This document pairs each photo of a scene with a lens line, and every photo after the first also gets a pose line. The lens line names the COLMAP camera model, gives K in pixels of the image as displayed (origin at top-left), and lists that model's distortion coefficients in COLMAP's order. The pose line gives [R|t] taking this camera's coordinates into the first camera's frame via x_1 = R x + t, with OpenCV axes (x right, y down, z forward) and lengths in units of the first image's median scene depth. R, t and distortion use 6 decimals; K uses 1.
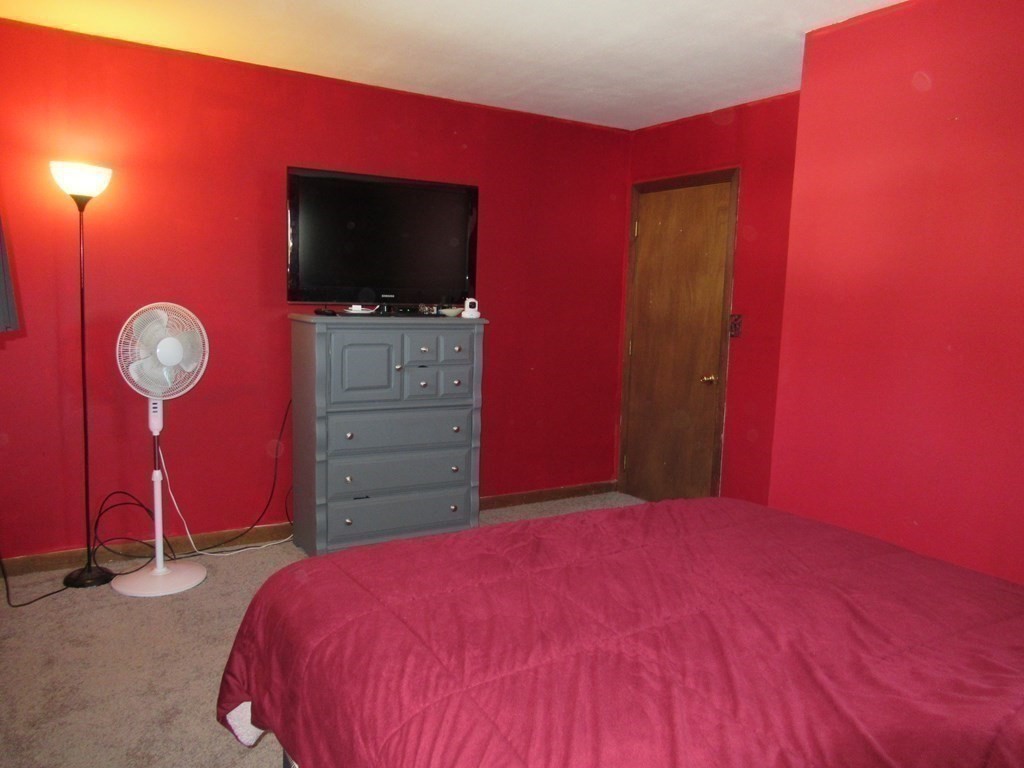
lens RADIAL K [[764.3, 0, 512.0], [0, 764.3, 384.0], [0, 0, 1]] dist [-0.010197, -0.007564]
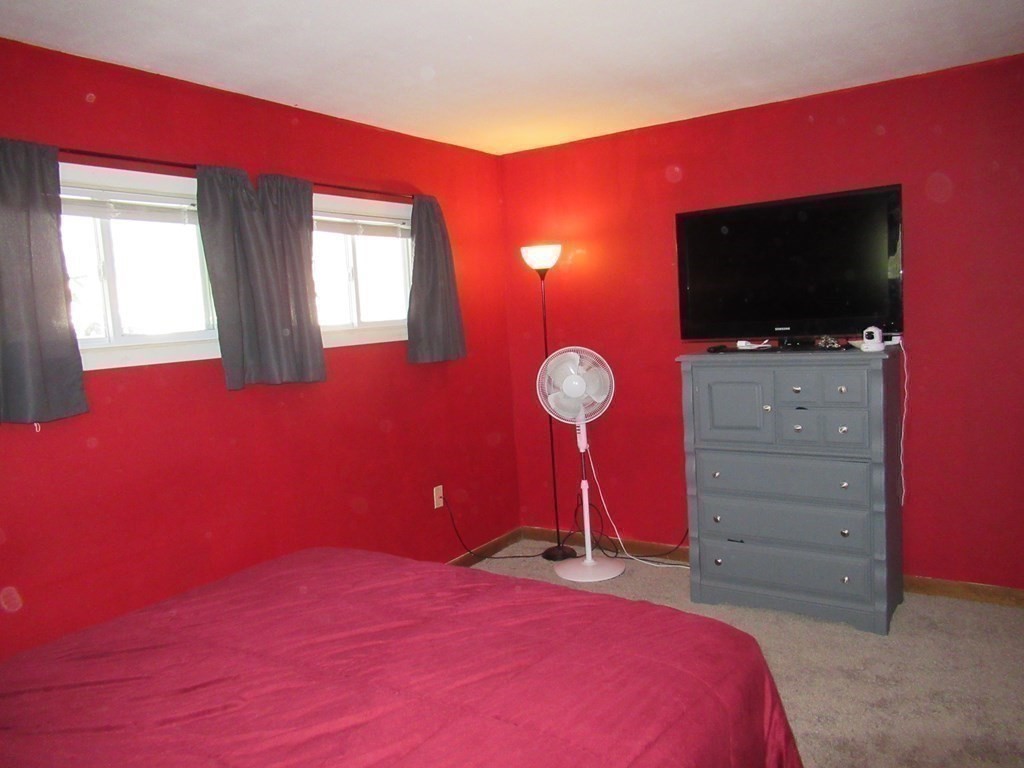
lens RADIAL K [[762.9, 0, 512.3], [0, 762.9, 402.0], [0, 0, 1]] dist [-0.003447, -0.001361]
pose [[0.420311, 0.051321, -0.905927, 0.565733], [-0.038617, 0.998506, 0.038649, -0.053888], [0.906558, 0.018740, 0.421666, 0.344380]]
